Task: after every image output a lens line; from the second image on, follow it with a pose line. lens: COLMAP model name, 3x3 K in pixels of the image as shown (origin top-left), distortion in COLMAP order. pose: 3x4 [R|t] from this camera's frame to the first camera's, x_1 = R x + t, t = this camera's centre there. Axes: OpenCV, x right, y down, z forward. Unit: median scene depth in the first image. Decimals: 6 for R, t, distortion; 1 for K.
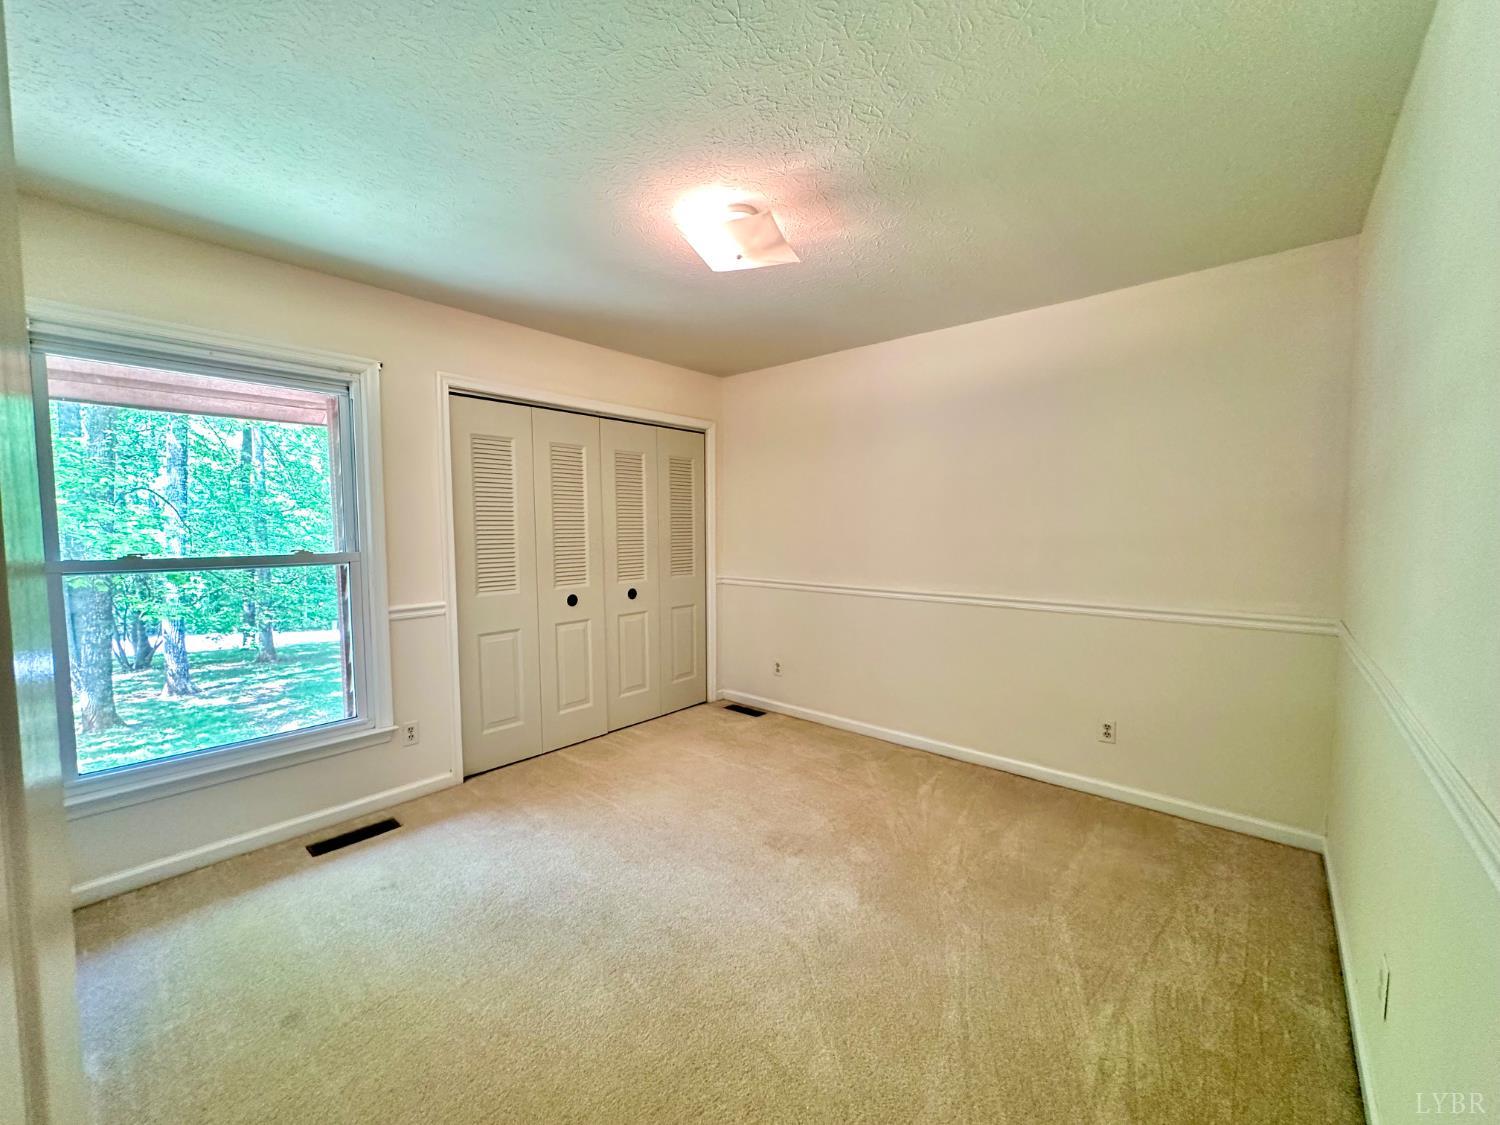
lens RADIAL K [[598.3, 0, 750.0], [0, 598.3, 562.5], [0, 0, 1]] dist [0.000484, 0.000011]
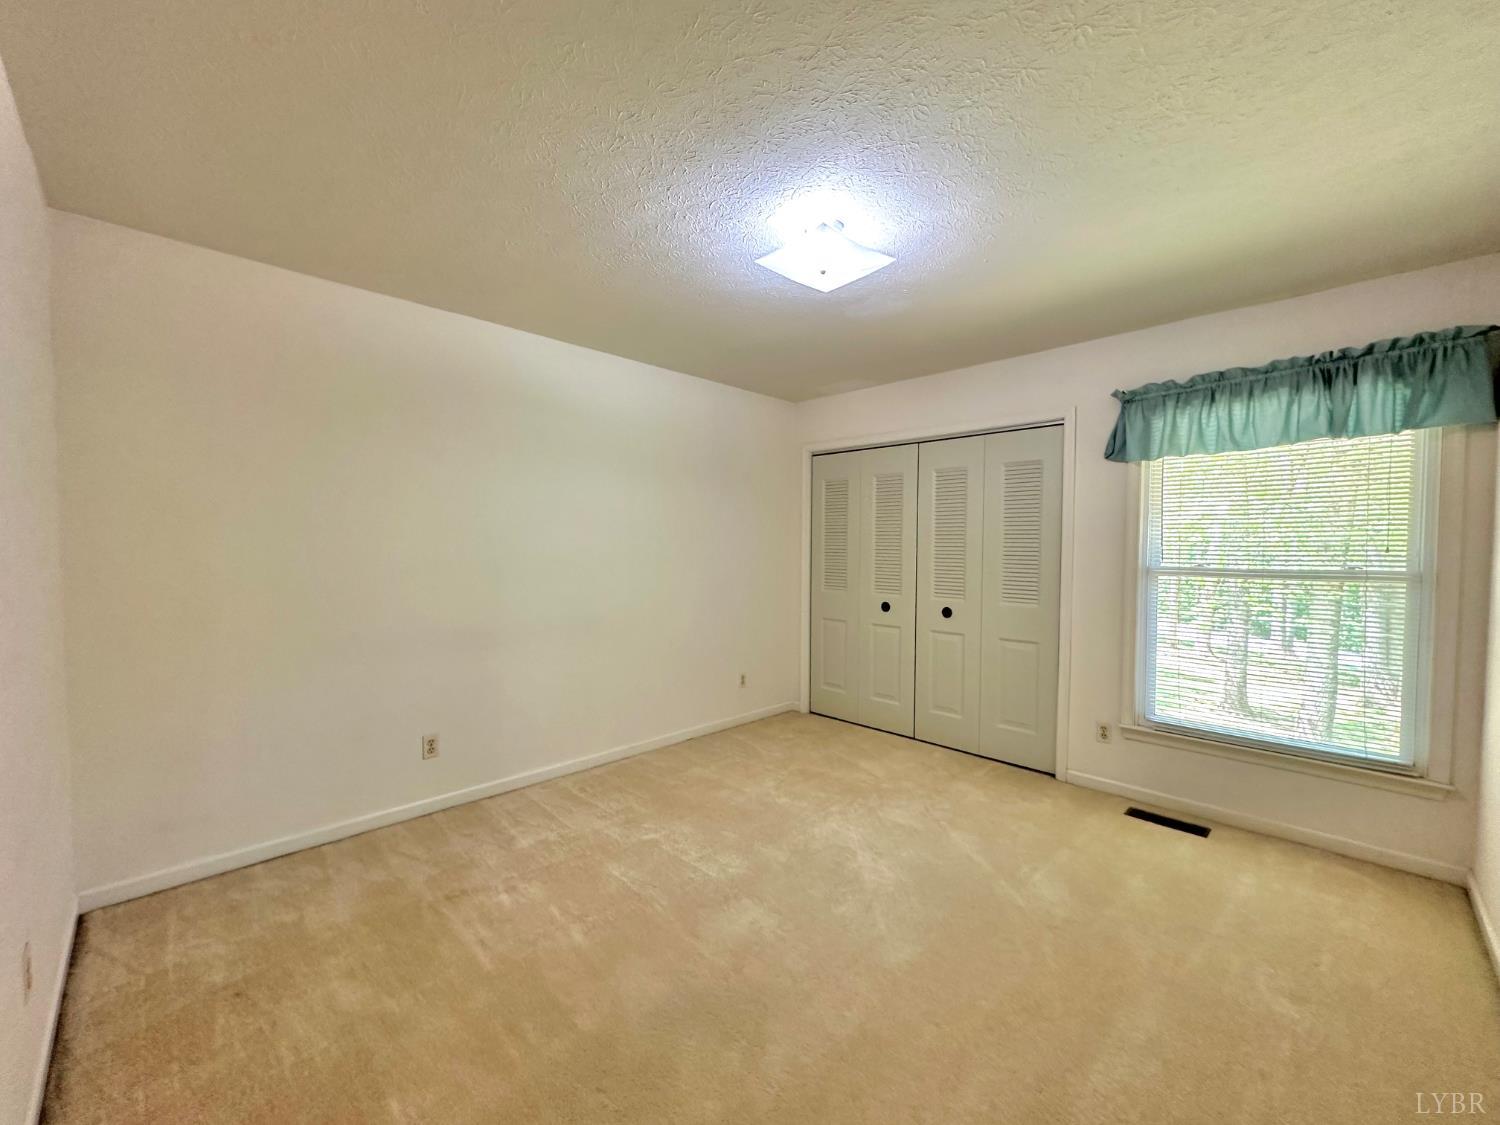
lens RADIAL K [[598.3, 0, 750.0], [0, 598.3, 562.5], [0, 0, 1]] dist [0.000484, 0.000011]
pose [[-0.080555, 0.018689, -0.996575, 0.825905], [-0.078699, 0.996584, 0.025051, -0.028850], [0.993638, 0.080447, -0.078809, 0.766578]]
